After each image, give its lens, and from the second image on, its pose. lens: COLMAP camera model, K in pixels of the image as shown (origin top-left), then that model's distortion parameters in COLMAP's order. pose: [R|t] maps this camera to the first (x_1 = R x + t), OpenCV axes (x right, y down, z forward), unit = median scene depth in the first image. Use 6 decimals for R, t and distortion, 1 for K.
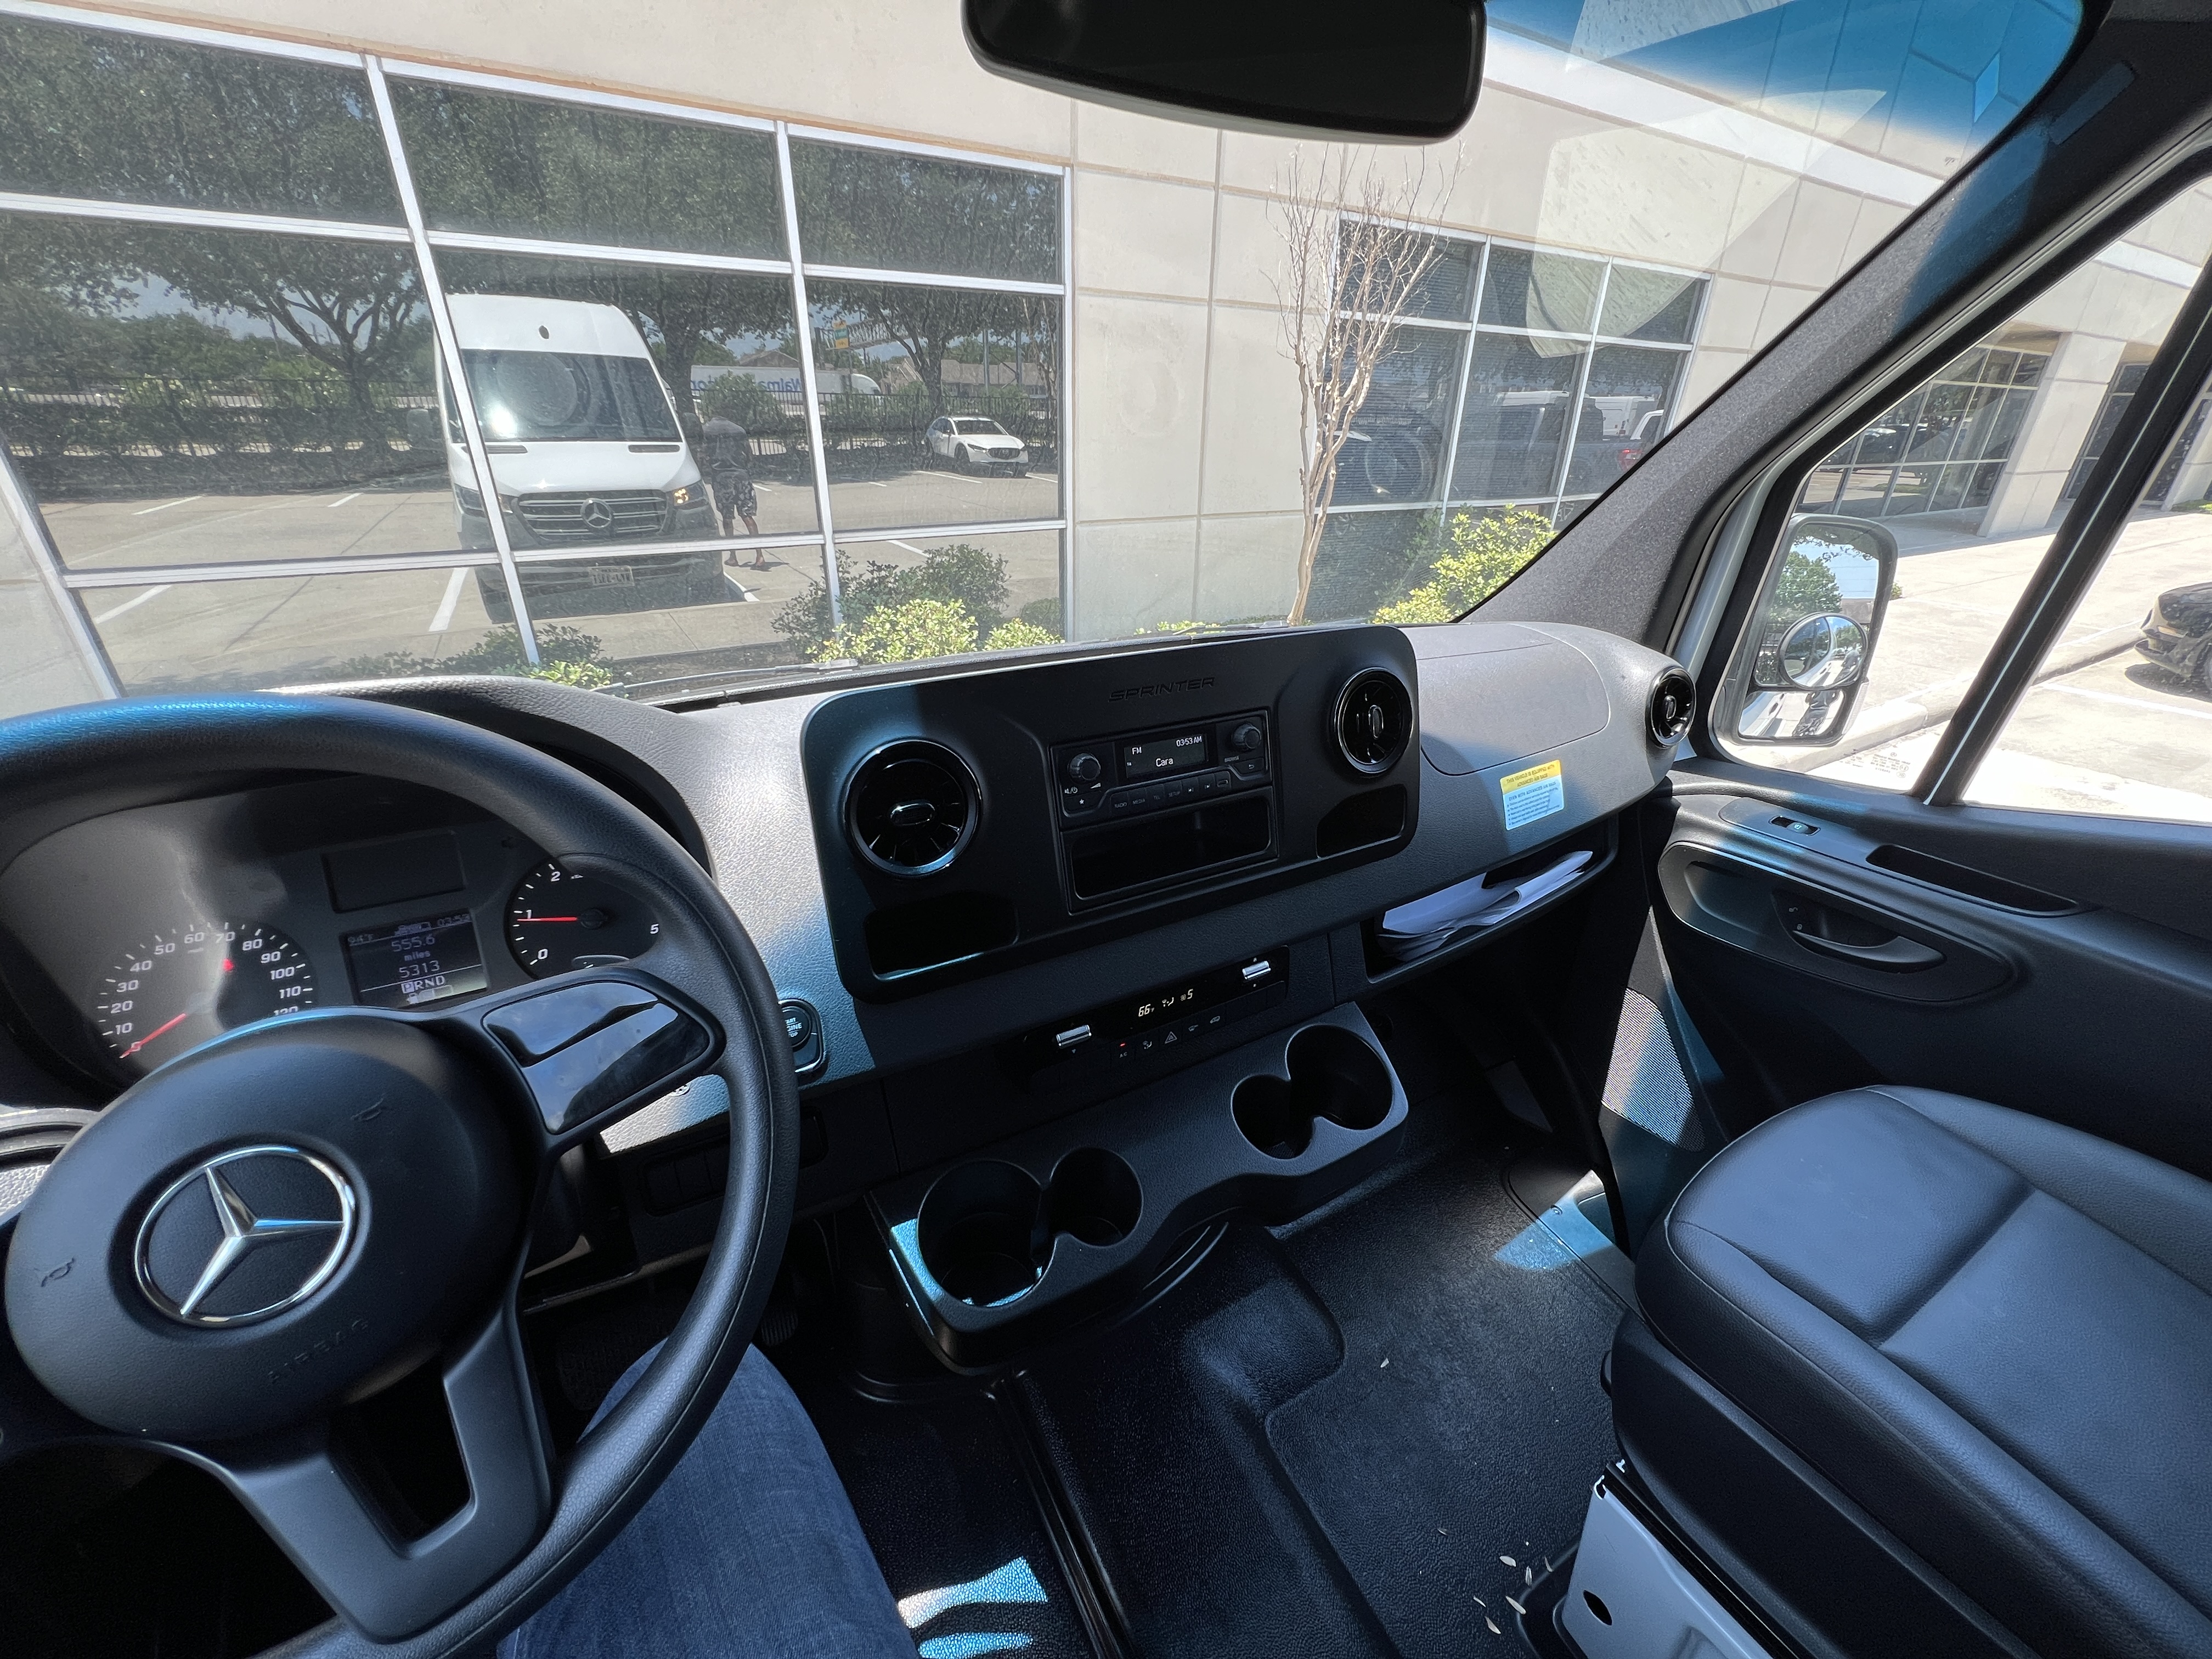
lens RADIAL K [[886.8, 0, 1104.7], [0, 886.8, 832.7], [0, 0, 1]] dist [-0.005303, 0.000832]
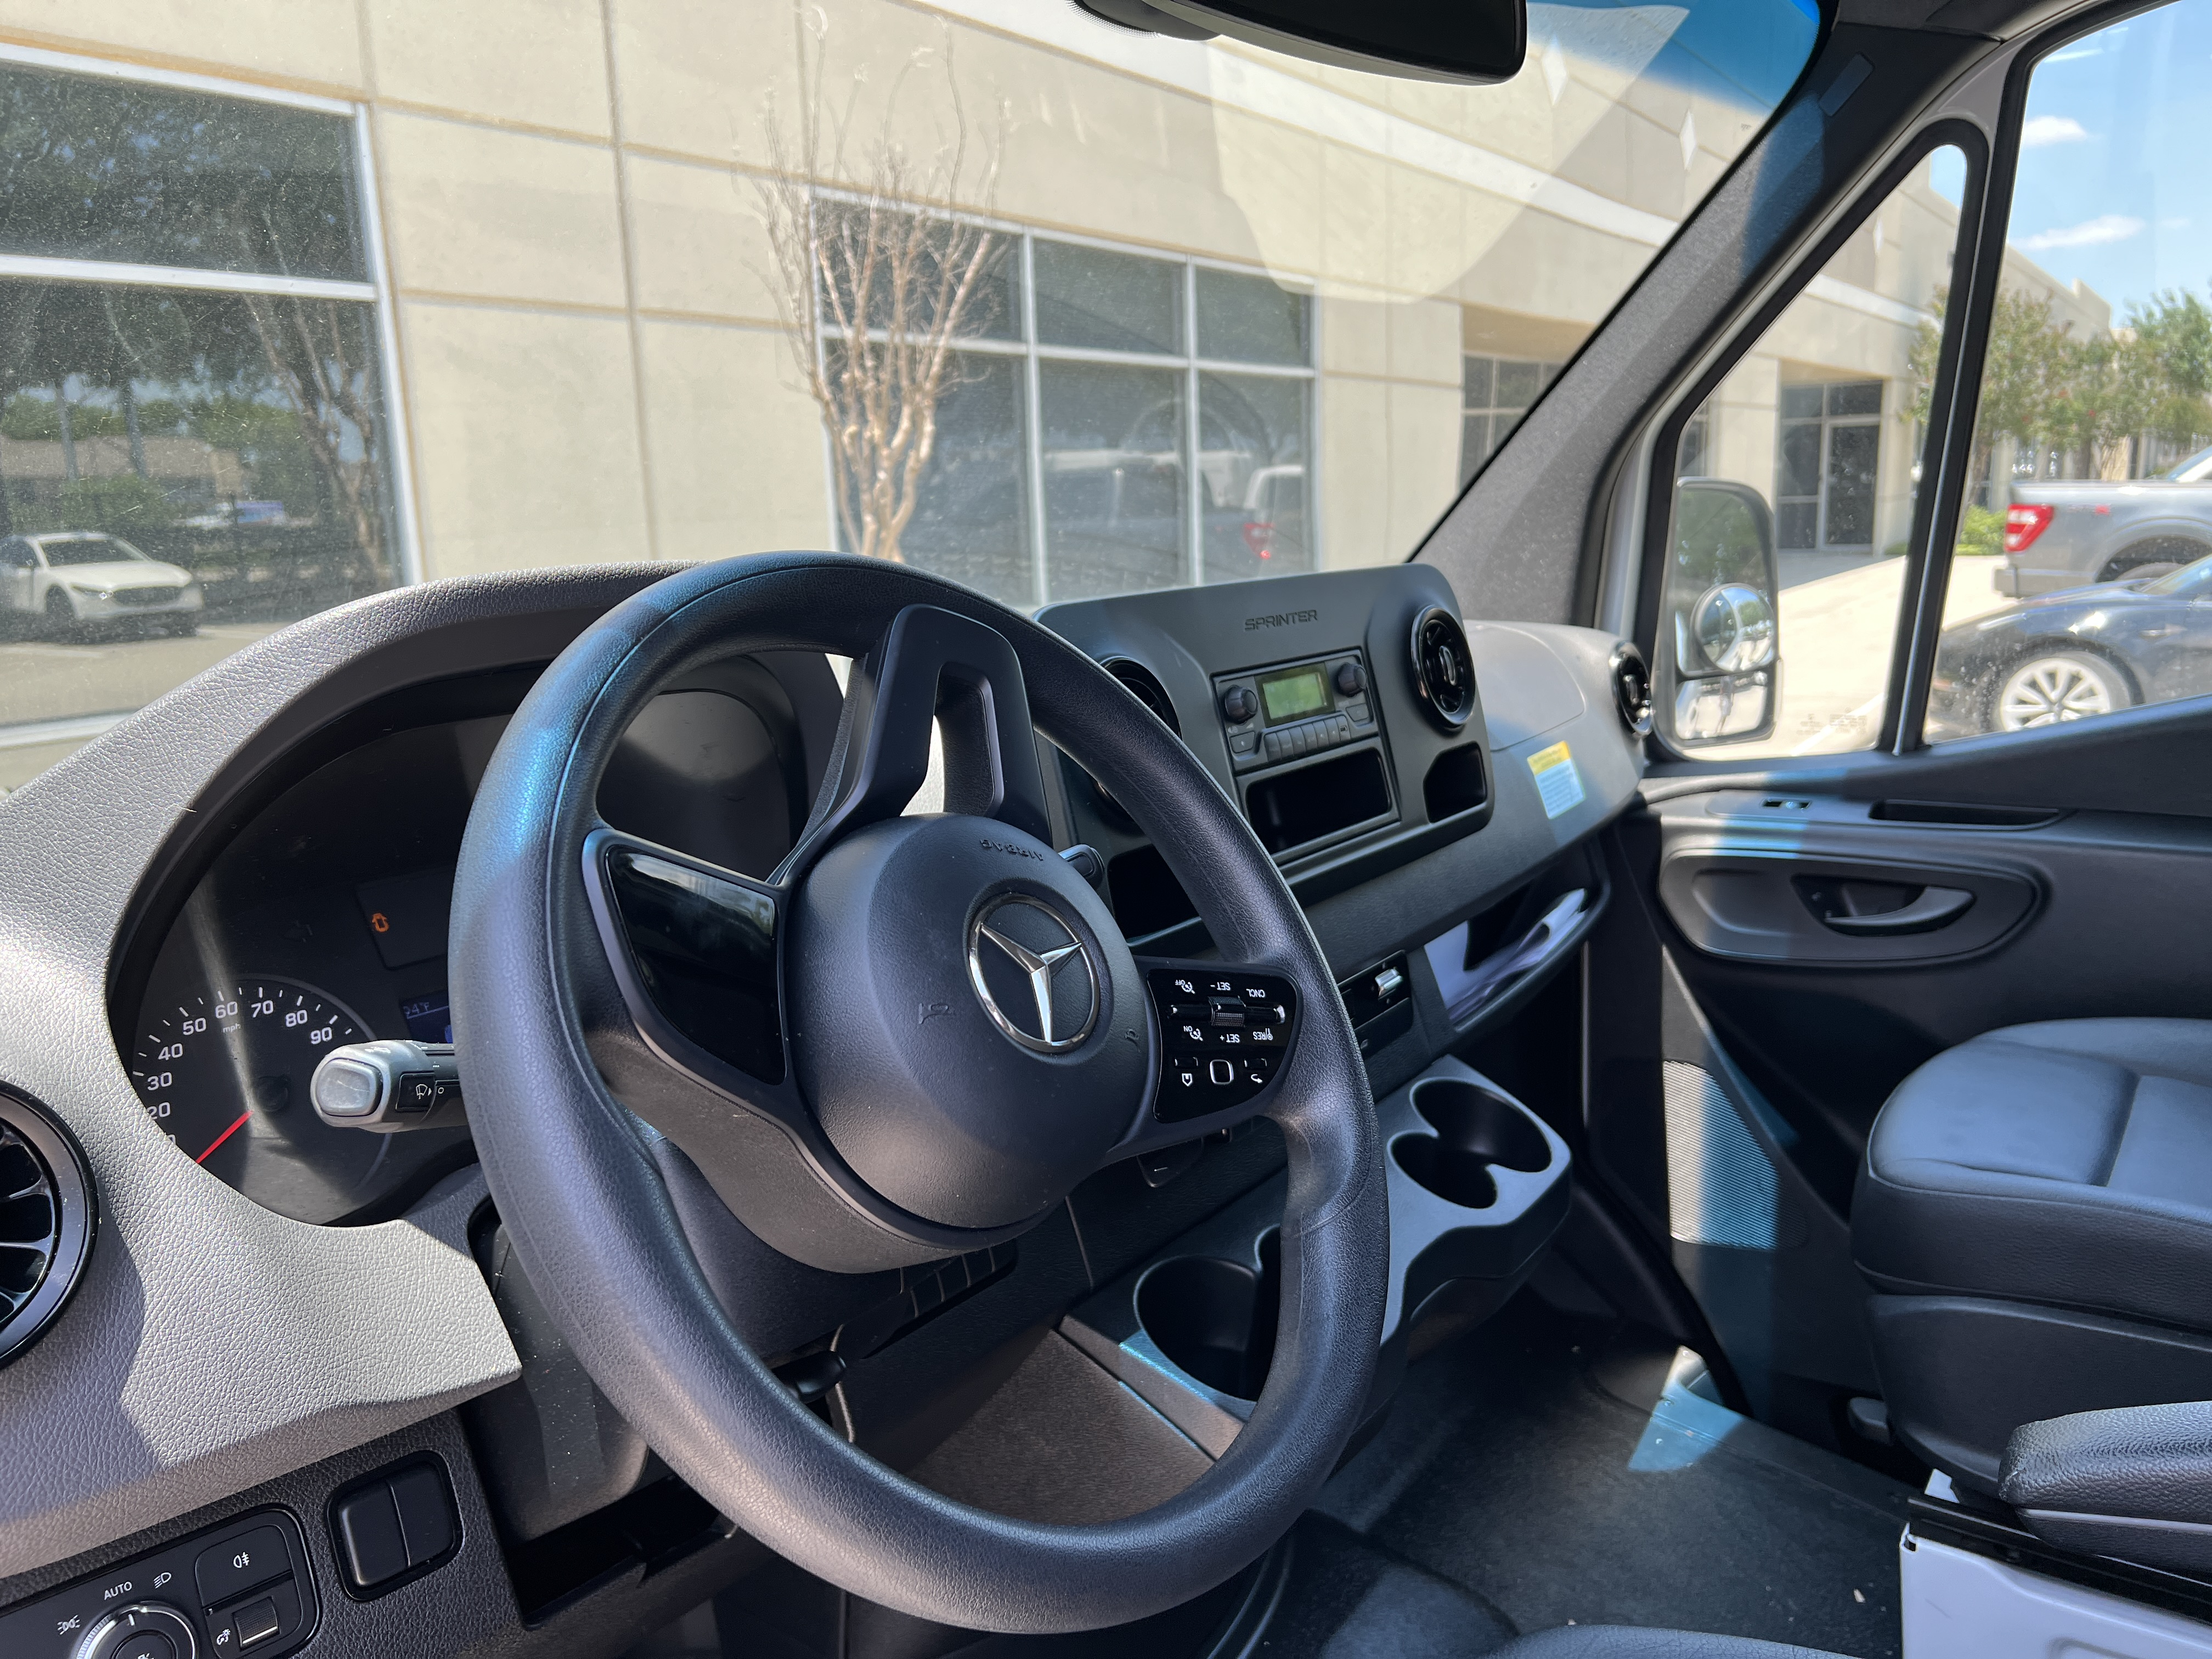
lens RADIAL K [[1682.6, 0, 1093.9], [0, 1682.6, 836.6], [0, 0, 1]] dist [0.045893, -0.067886]
pose [[0.908874, -0.123272, 0.398437, -0.455176], [0.218194, 0.954697, -0.202350, 0.194401], [-0.355442, 0.270848, 0.894596, -0.205470]]
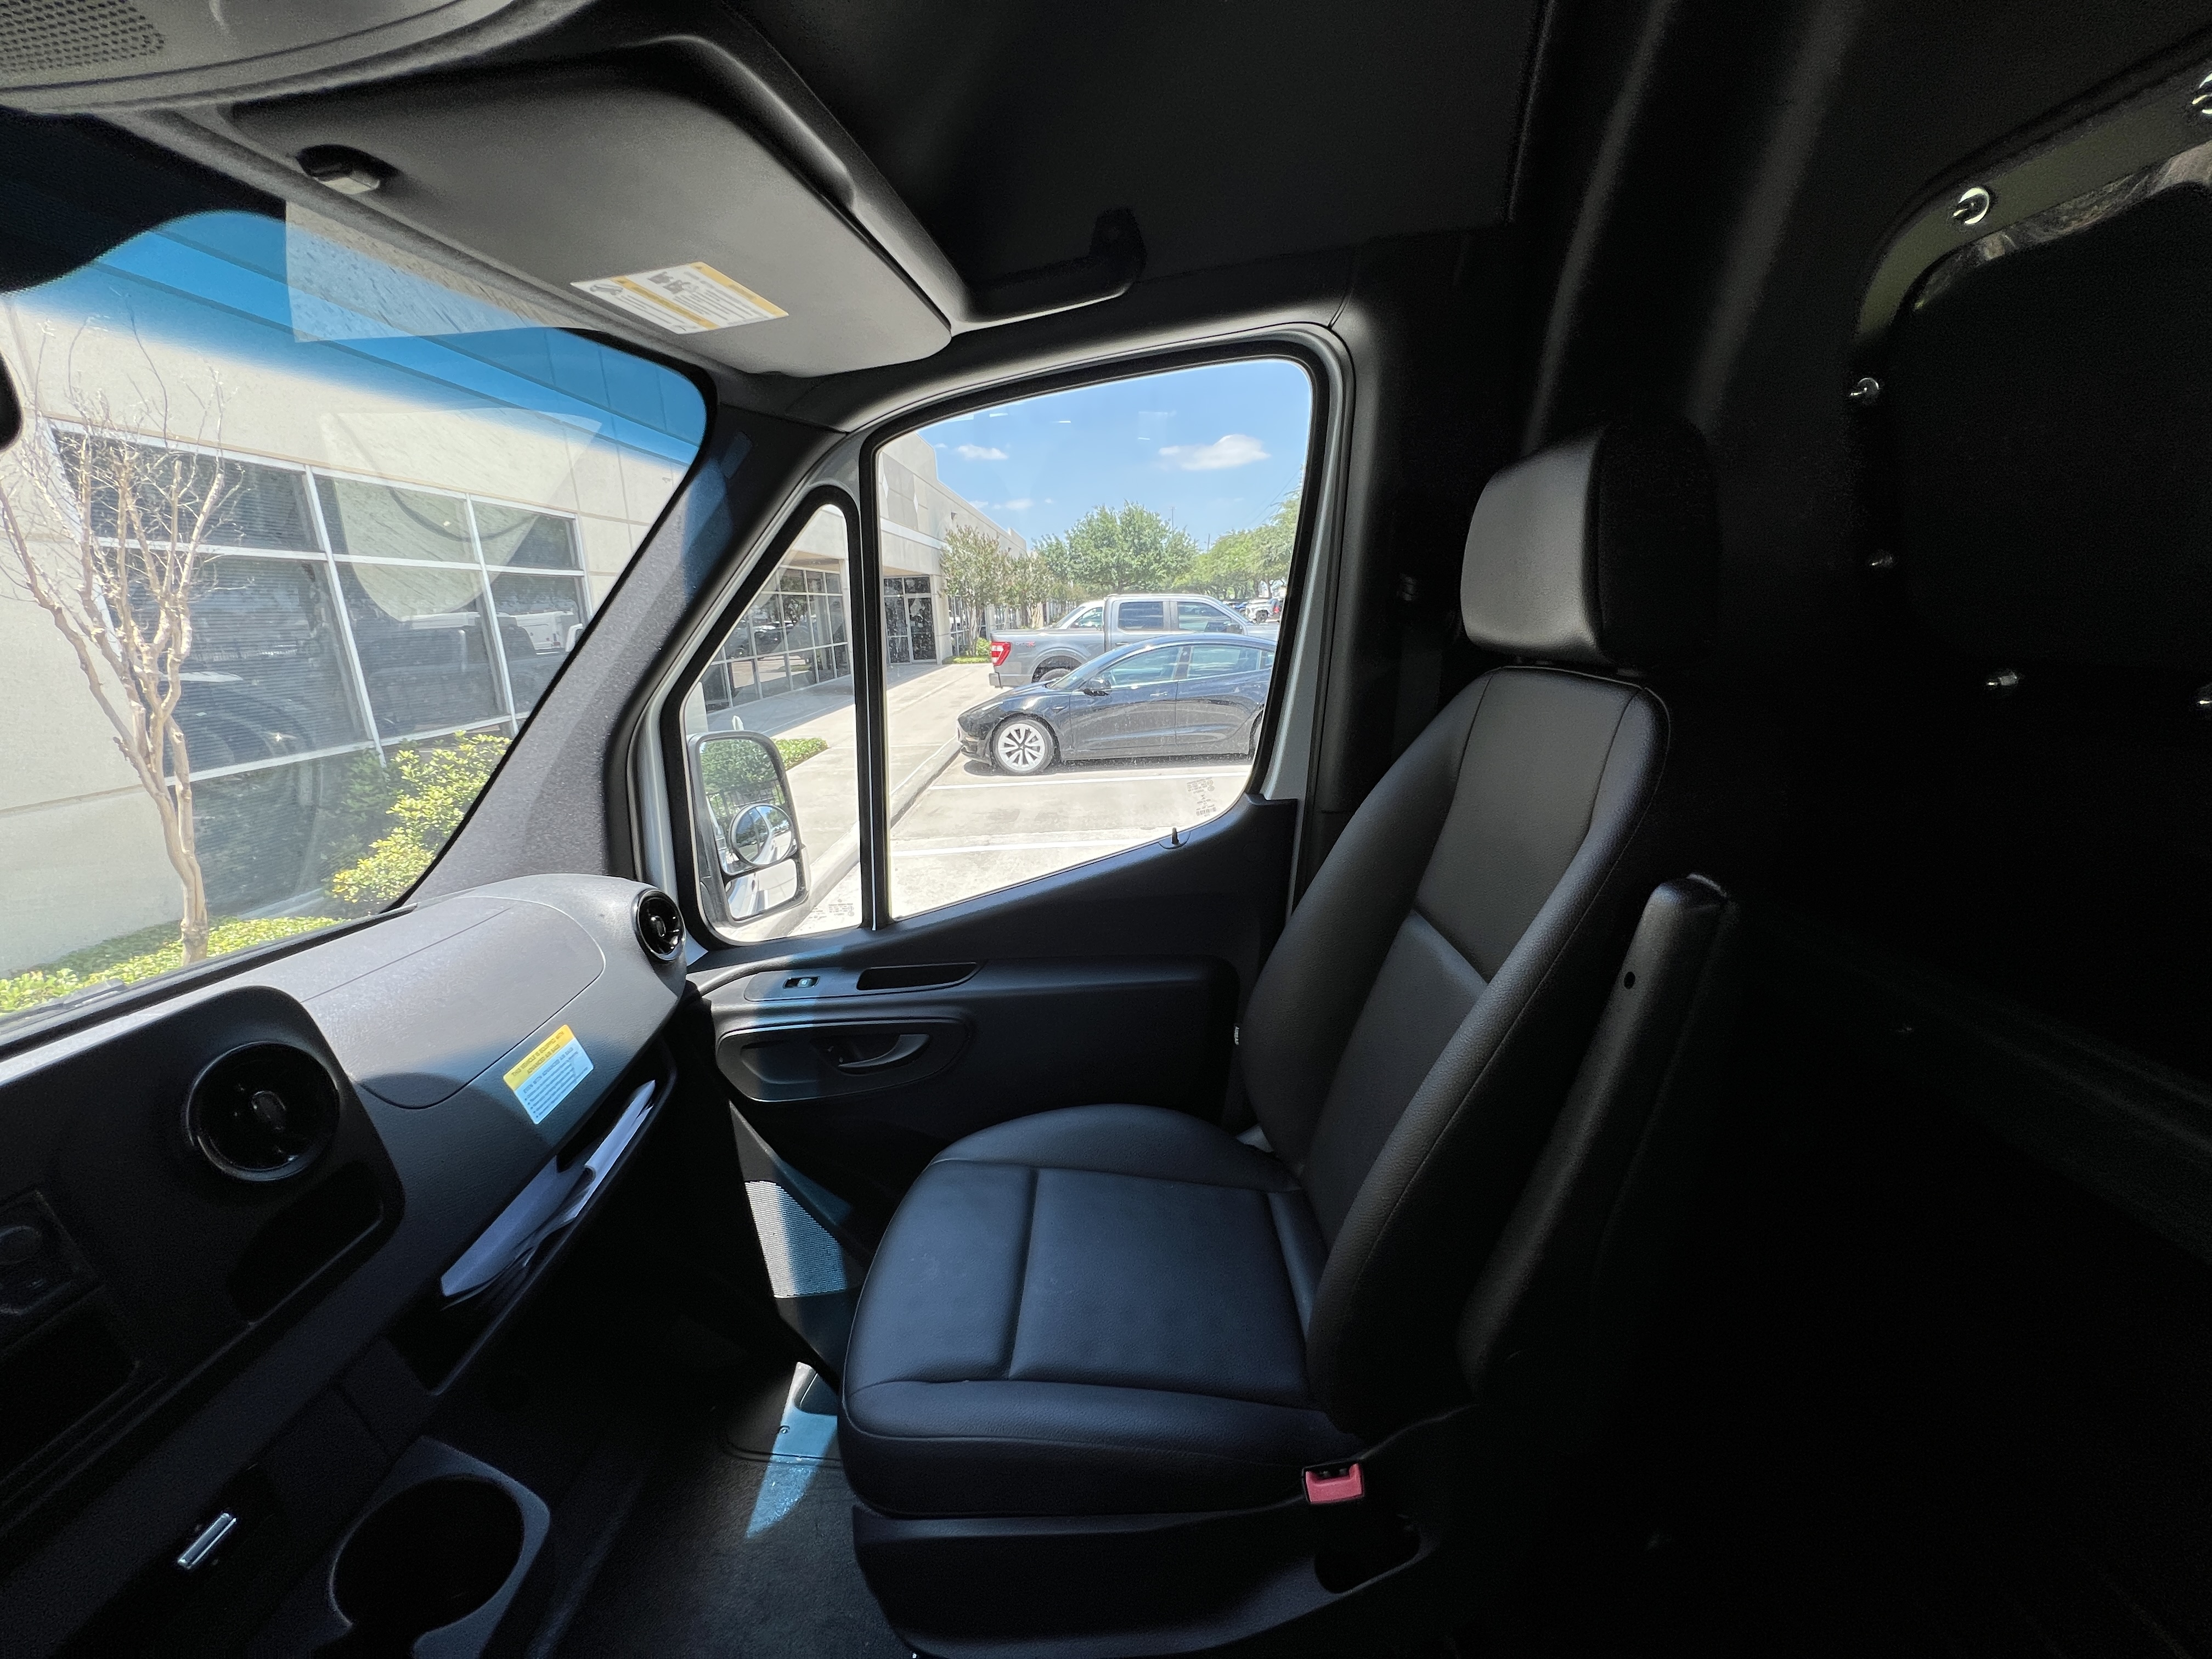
lens RADIAL K [[886.8, 0, 1111.8], [0, 886.8, 831.1], [0, 0, 1]] dist [-0.005303, 0.000832]
pose [[0.506297, -0.247694, 0.826021, 0.069923], [0.416626, 0.908915, 0.017187, -0.036365], [-0.755040, 0.335440, 0.563377, -0.028835]]
